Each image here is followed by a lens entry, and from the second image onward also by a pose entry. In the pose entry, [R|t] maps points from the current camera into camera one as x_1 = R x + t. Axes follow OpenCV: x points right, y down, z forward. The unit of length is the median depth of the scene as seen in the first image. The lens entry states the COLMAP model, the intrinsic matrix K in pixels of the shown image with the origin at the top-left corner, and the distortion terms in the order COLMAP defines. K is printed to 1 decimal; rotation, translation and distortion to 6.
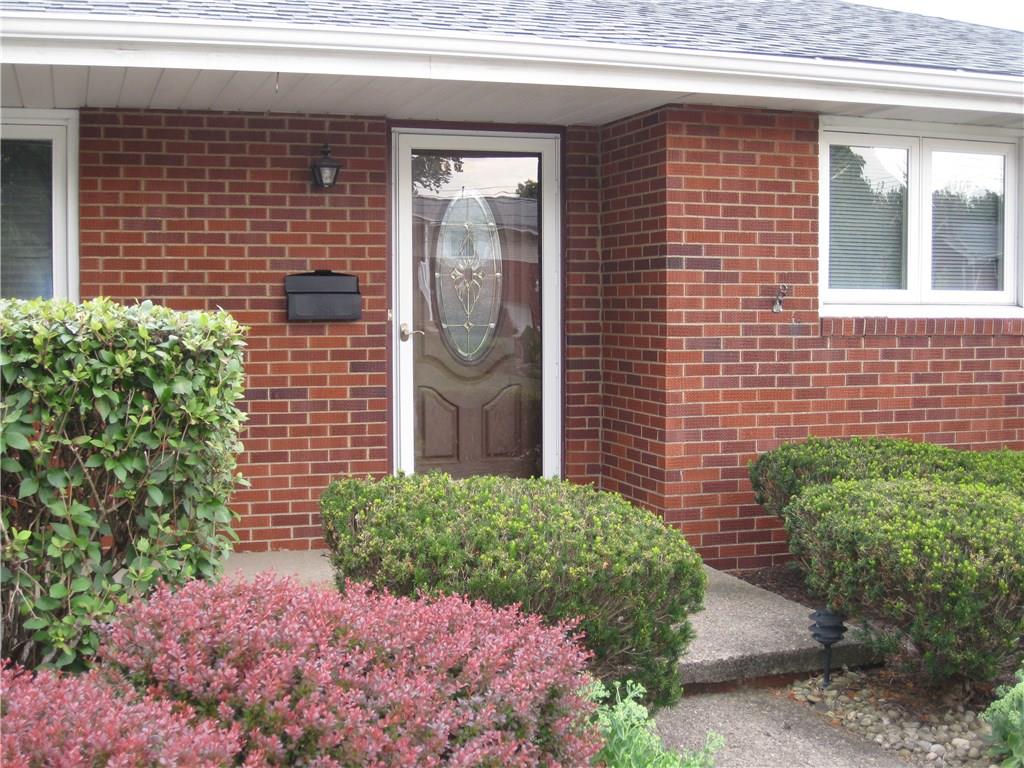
lens RADIAL K [[1359.1, 0, 512.4], [0, 1359.1, 384.3], [0, 0, 1]] dist [-0.106035, 0.000000]
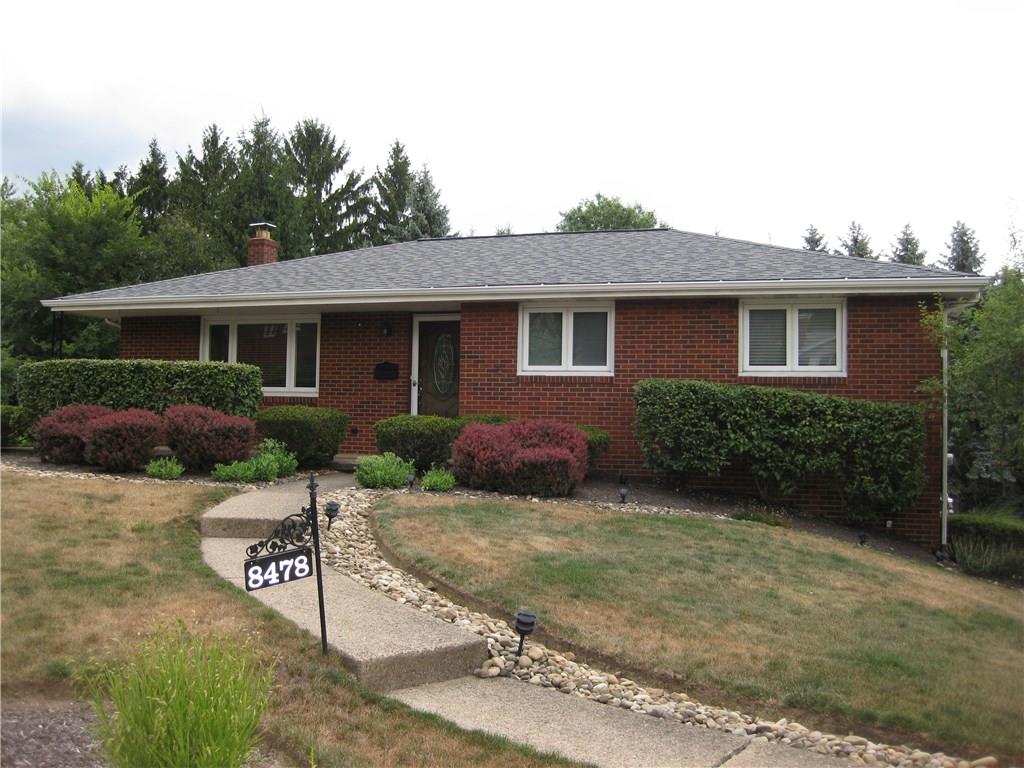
lens RADIAL K [[1054.5, 0, 512.4], [0, 1054.5, 381.3], [0, 0, 1]] dist [-0.136429, 0.000000]
pose [[0.799313, -0.009335, -0.600842, 1.504206], [-0.056143, 0.994346, -0.090138, 0.155773], [0.598286, 0.105782, 0.794269, -0.710201]]
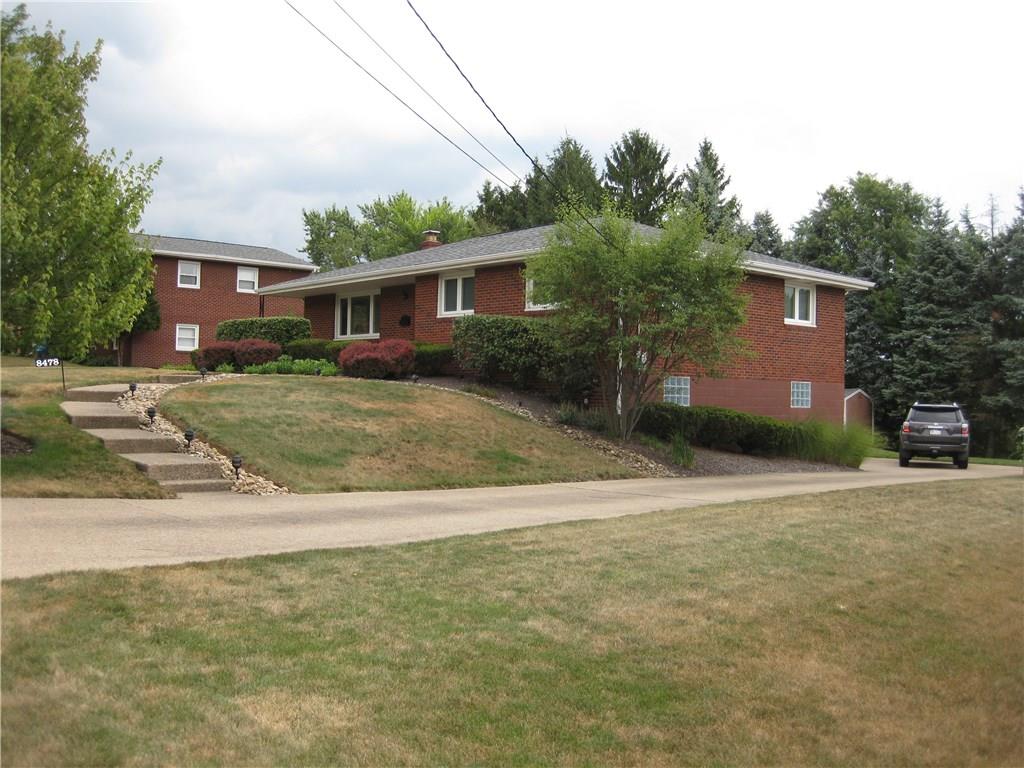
lens RADIAL K [[1054.5, 0, 511.0], [0, 1054.5, 384.1], [0, 0, 1]] dist [-0.136429, 0.000000]
pose [[0.394096, -0.006538, -0.919046, 3.613576], [-0.075832, 0.996334, -0.039605, 0.296227], [0.915936, 0.085302, 0.392155, -0.157419]]
